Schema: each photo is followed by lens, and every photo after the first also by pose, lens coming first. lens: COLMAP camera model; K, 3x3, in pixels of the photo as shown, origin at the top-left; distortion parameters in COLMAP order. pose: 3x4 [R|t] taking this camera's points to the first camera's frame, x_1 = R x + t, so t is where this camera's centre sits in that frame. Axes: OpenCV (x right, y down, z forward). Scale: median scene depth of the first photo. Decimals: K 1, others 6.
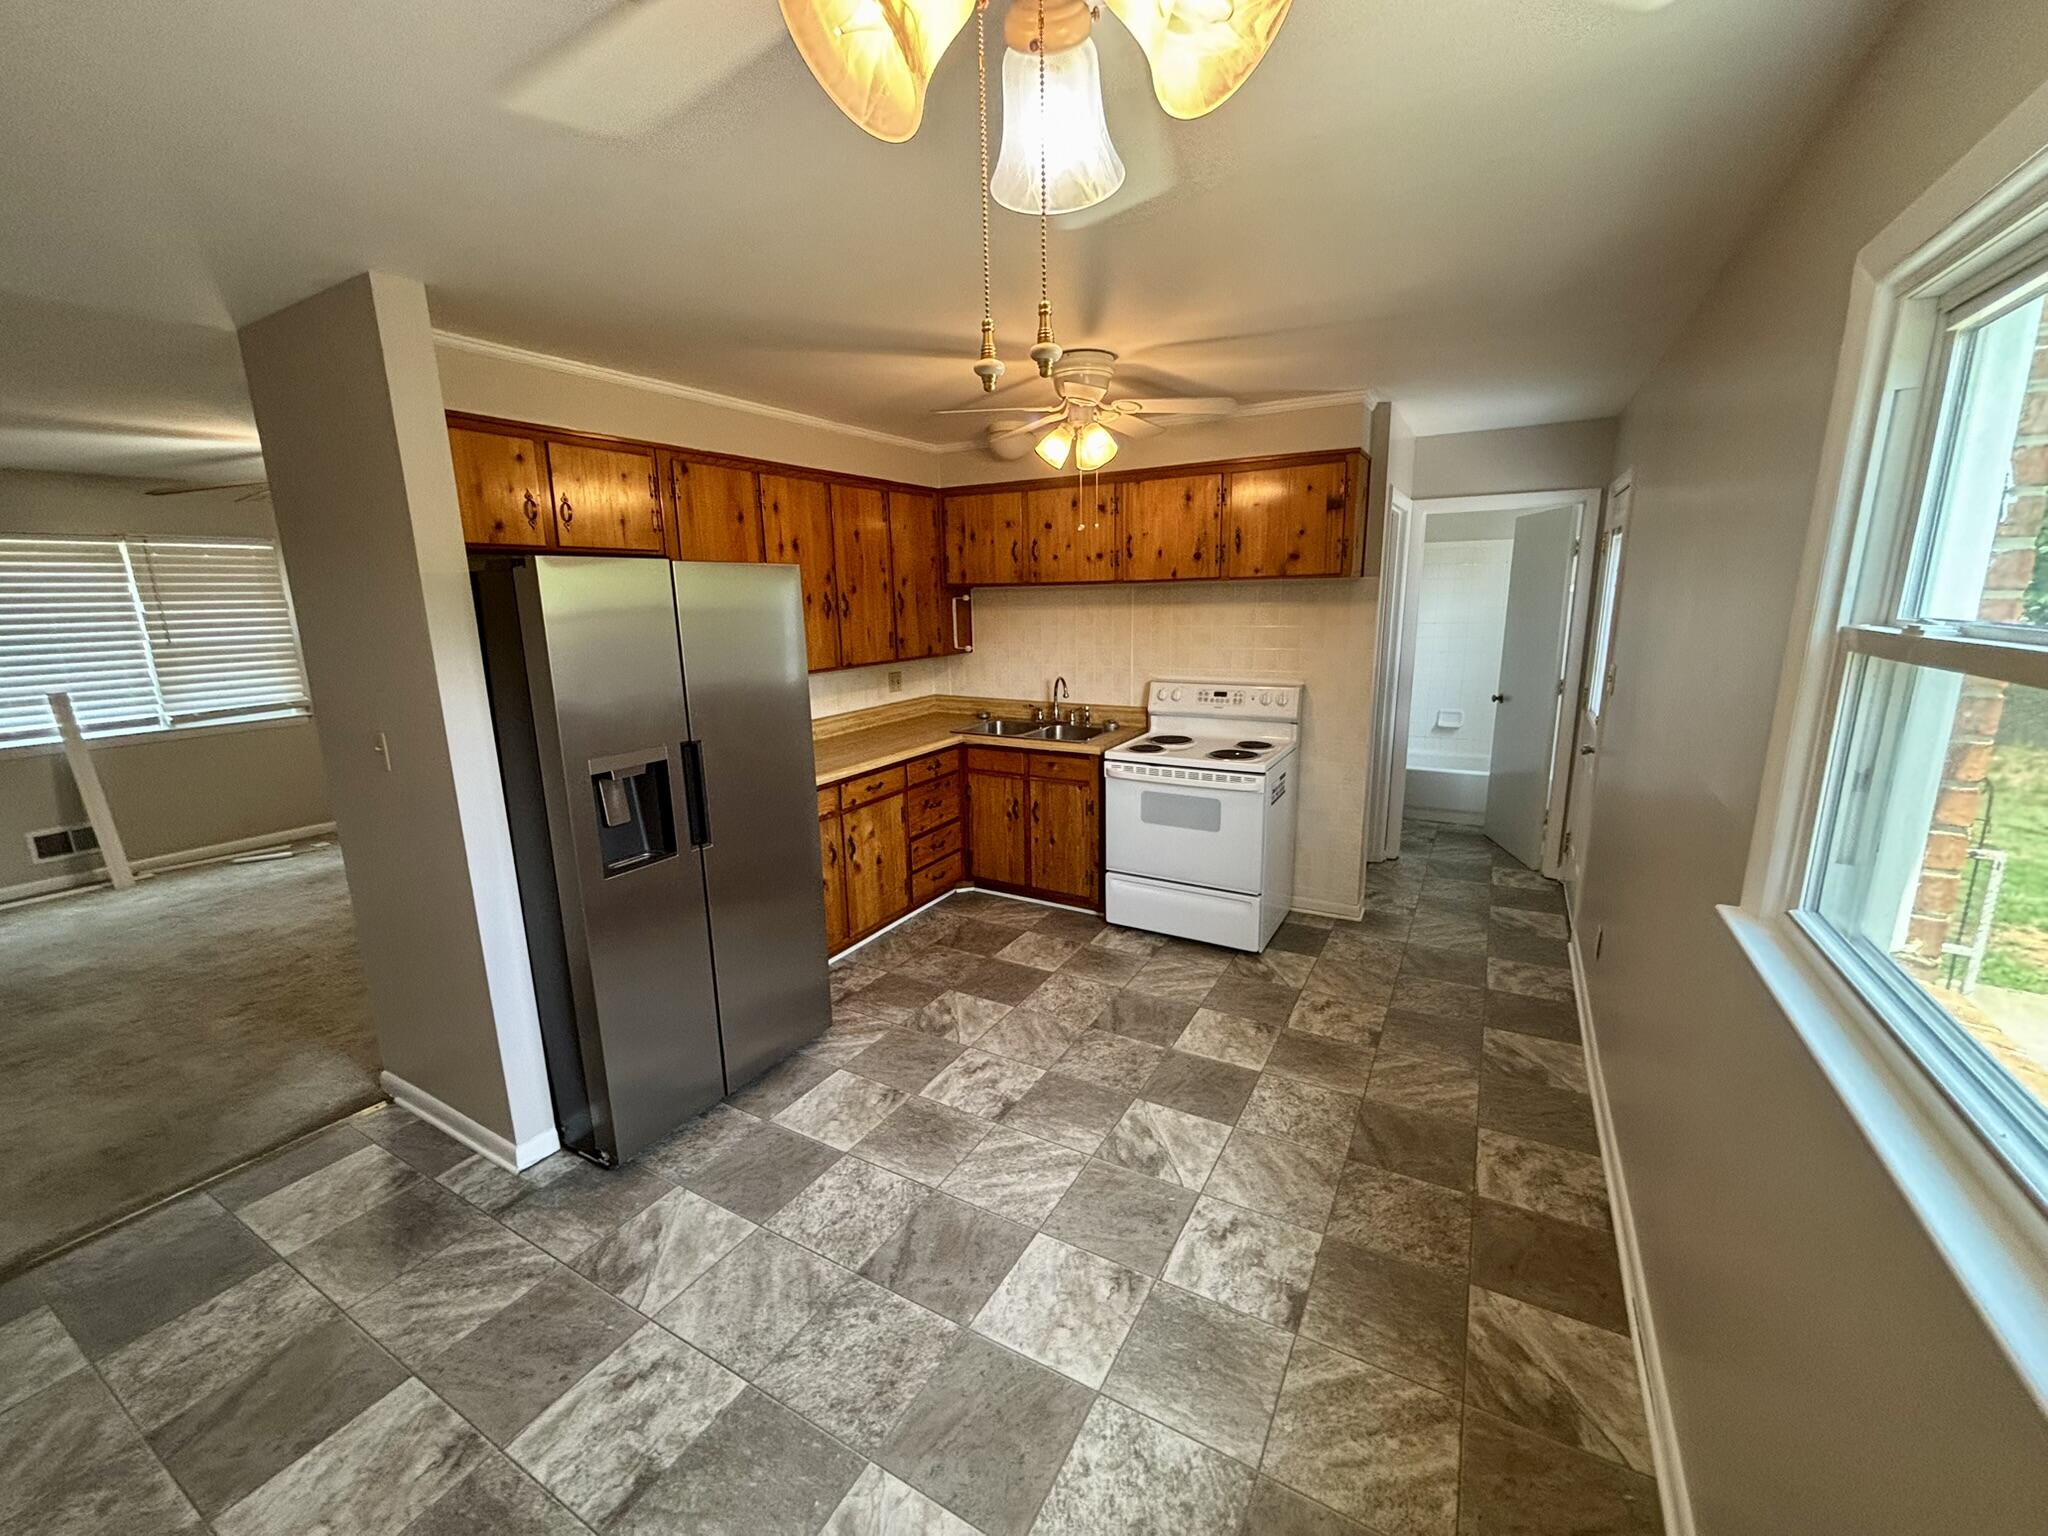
lens RADIAL K [[820.3, 0, 1024.0], [0, 820.3, 768.0], [0, 0, 1]] dist [-0.000891, 0.000127]
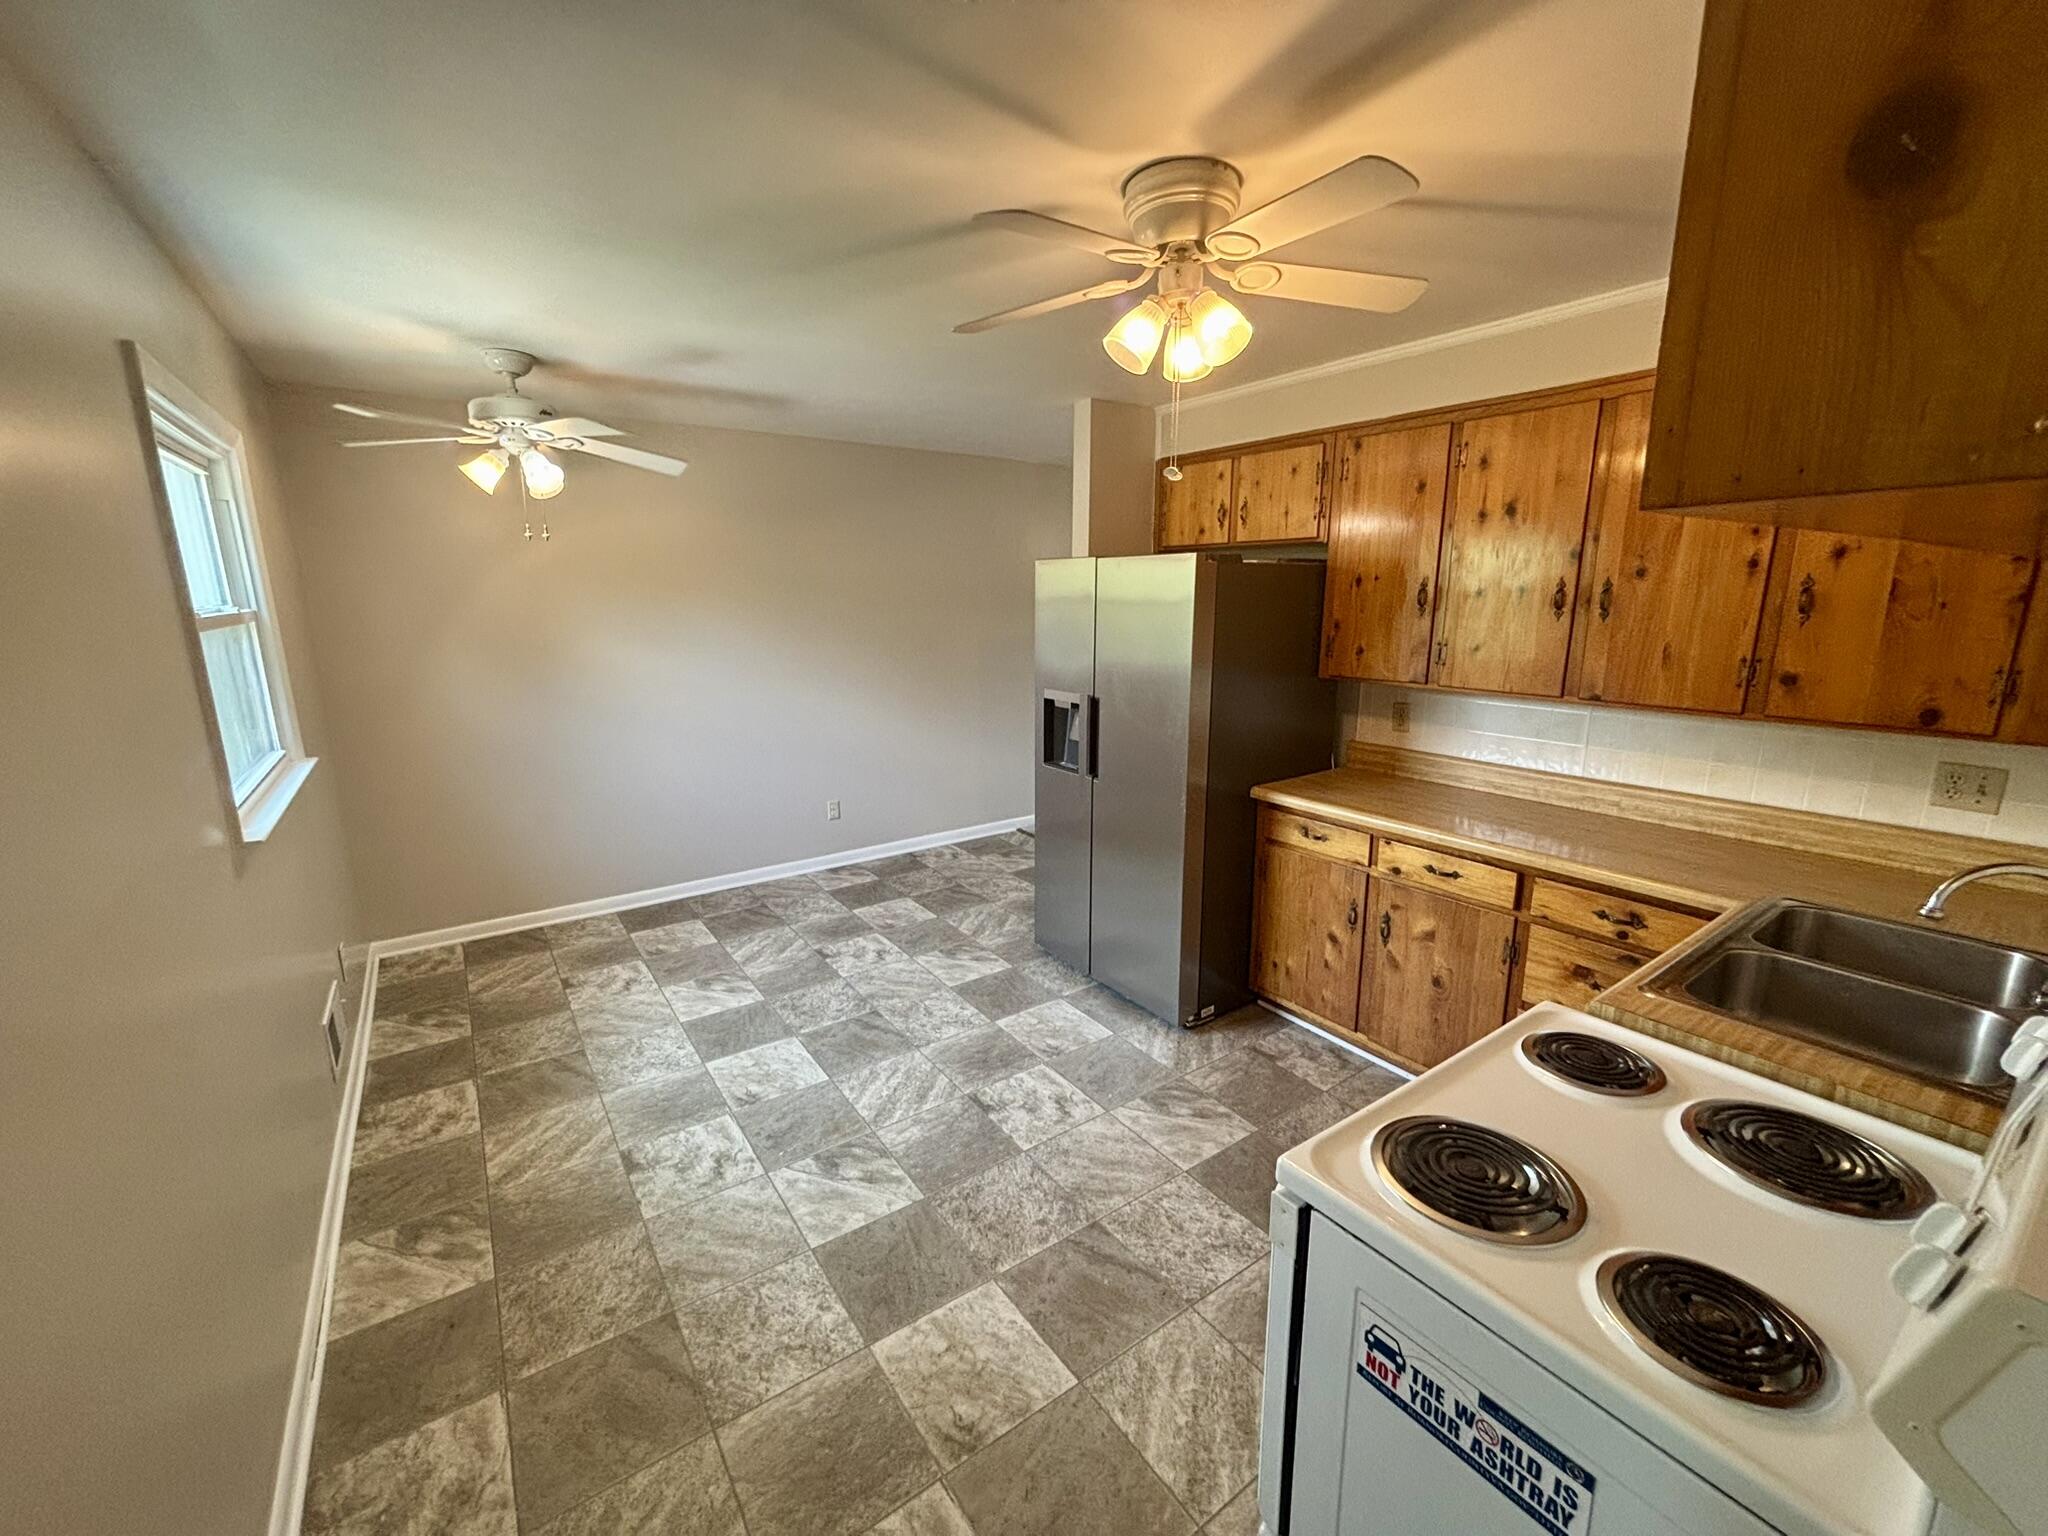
lens RADIAL K [[831.7, 0, 1024.0], [0, 831.7, 768.0], [0, 0, 1]] dist [0.004478, 0.000398]
pose [[-0.422886, 0.210221, -0.881462, 0.859951], [-0.177922, 0.934524, 0.308235, -0.325228], [0.888545, 0.287179, -0.357794, 1.456135]]
